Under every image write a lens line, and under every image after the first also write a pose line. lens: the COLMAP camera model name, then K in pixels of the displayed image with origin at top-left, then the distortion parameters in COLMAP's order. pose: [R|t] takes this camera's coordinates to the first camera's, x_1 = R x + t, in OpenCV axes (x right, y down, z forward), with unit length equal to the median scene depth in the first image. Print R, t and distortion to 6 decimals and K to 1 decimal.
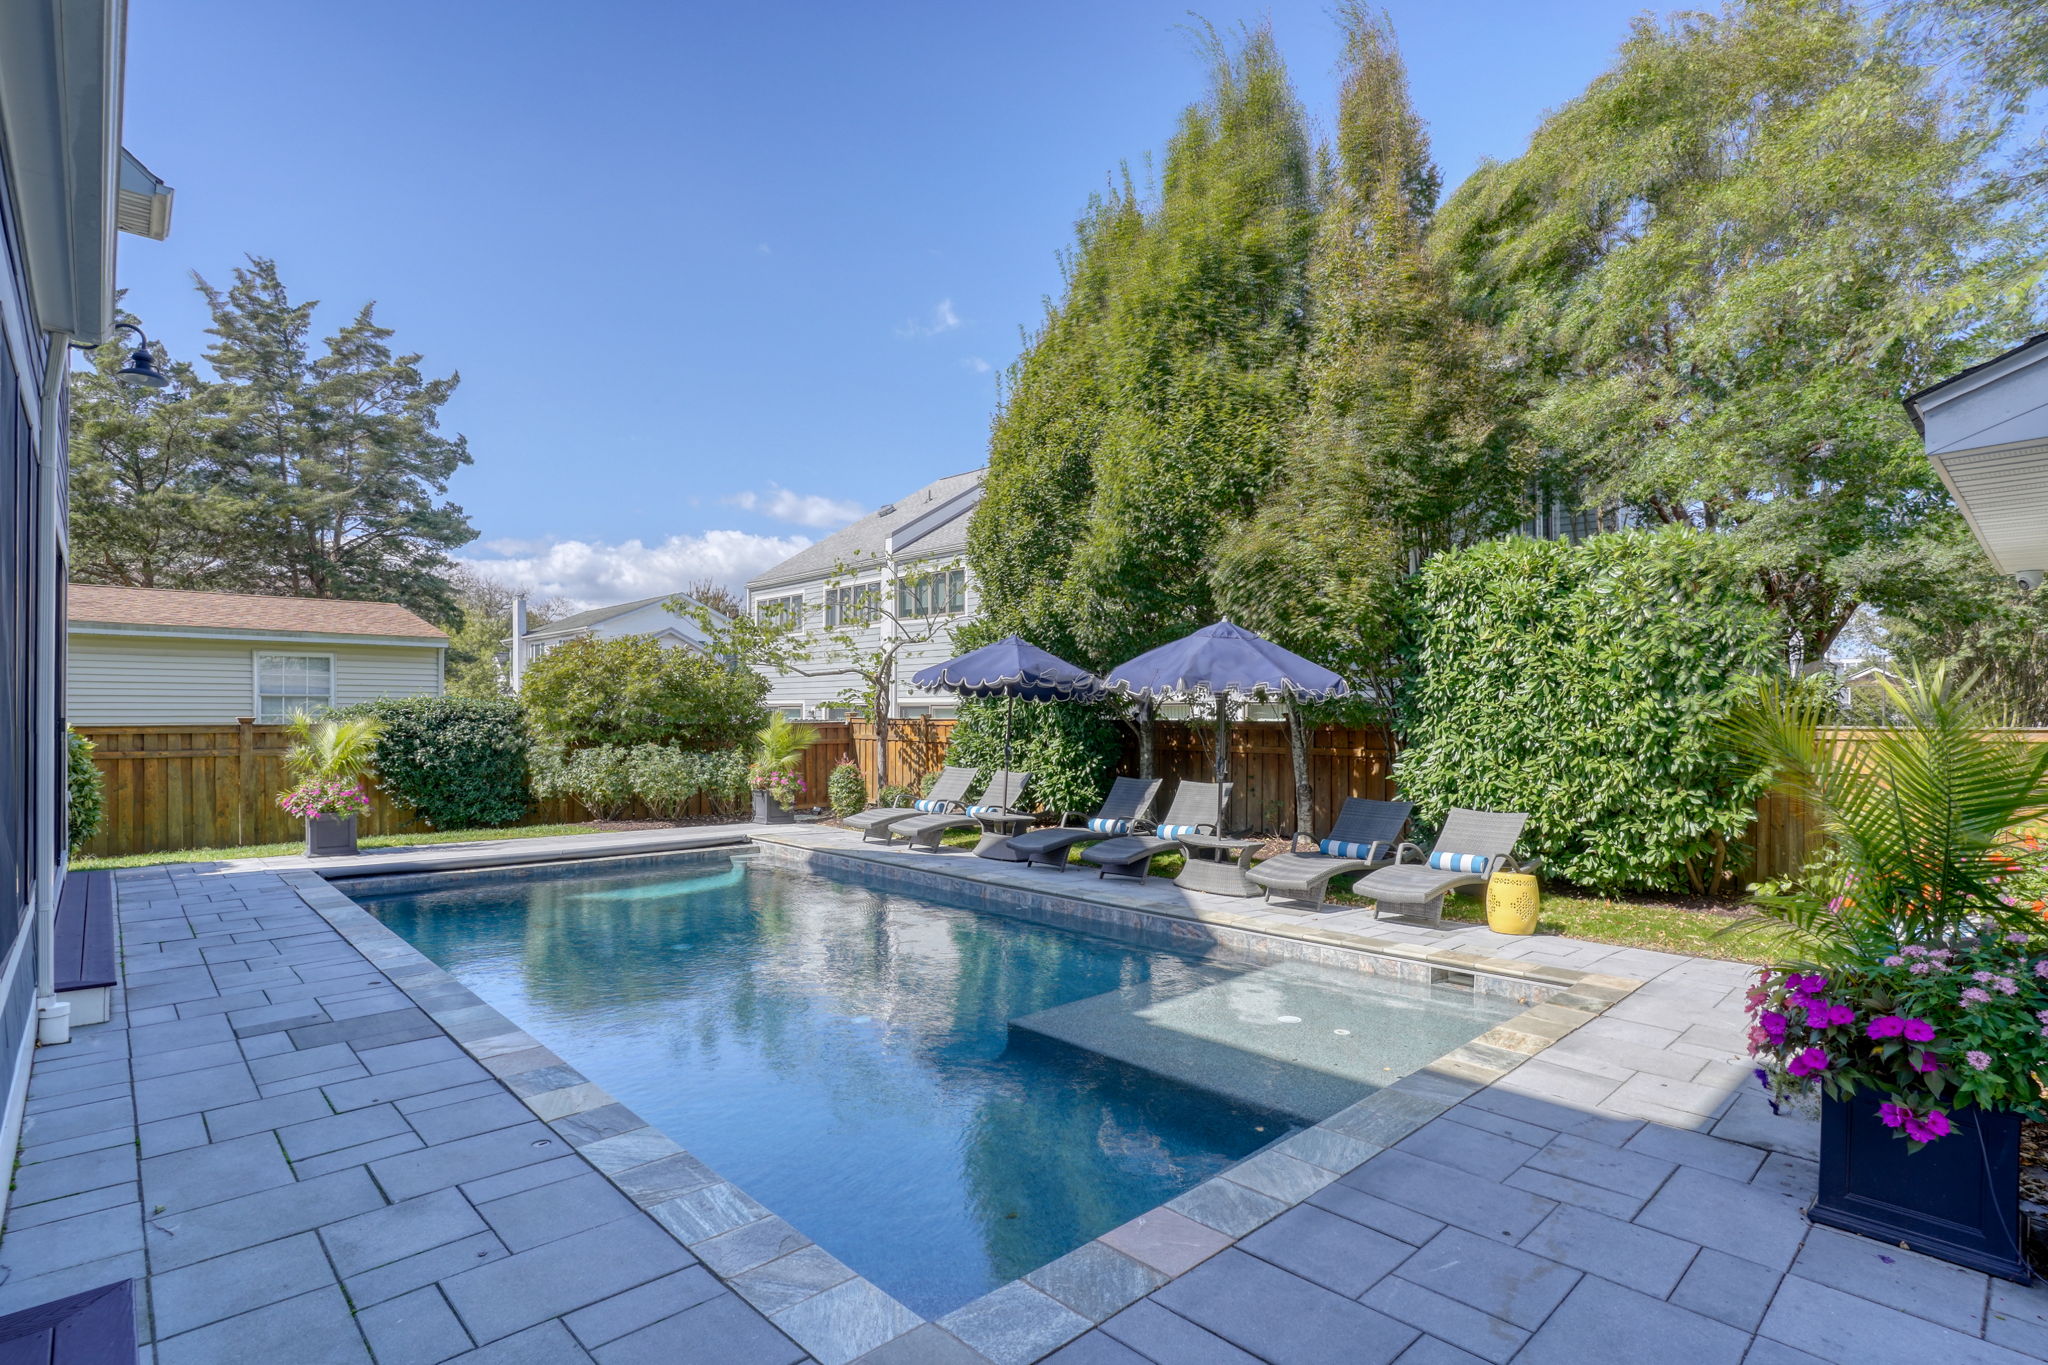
lens RADIAL K [[1034.4, 0, 1024.0], [0, 1034.4, 682.5], [0, 0, 1]] dist [-0.000629, 0.032961]
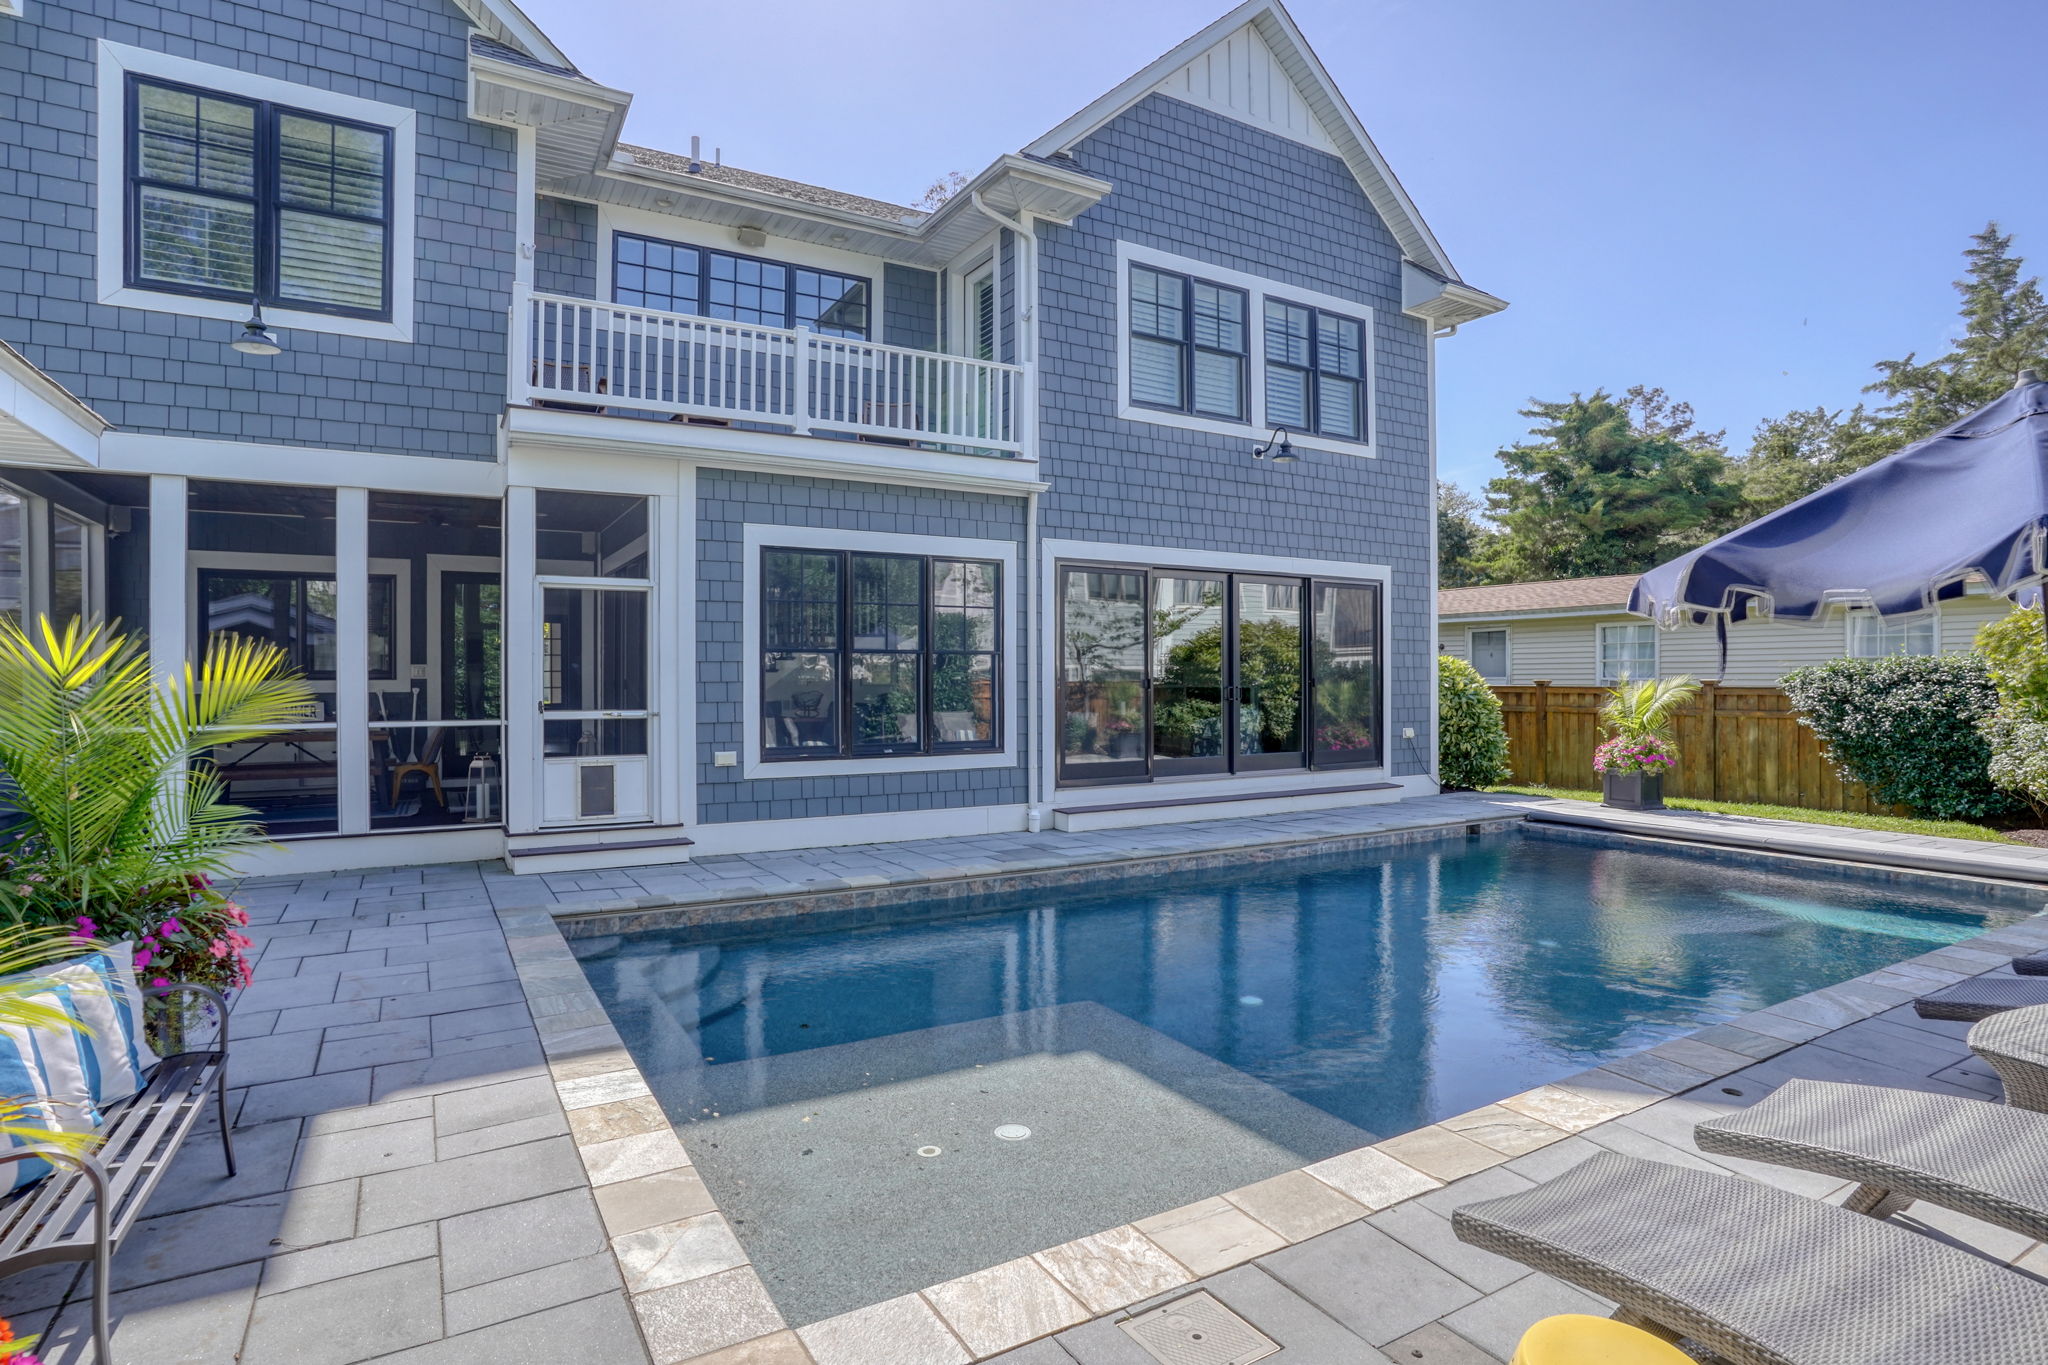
lens RADIAL K [[1034.4, 0, 1024.0], [0, 1034.4, 682.5], [0, 0, 1]] dist [-0.000629, 0.032961]
pose [[-0.271012, -0.002240, -0.962573, 0.547046], [0.025570, 0.999628, -0.009526, 0.035934], [0.962236, -0.027195, -0.270854, 0.750749]]
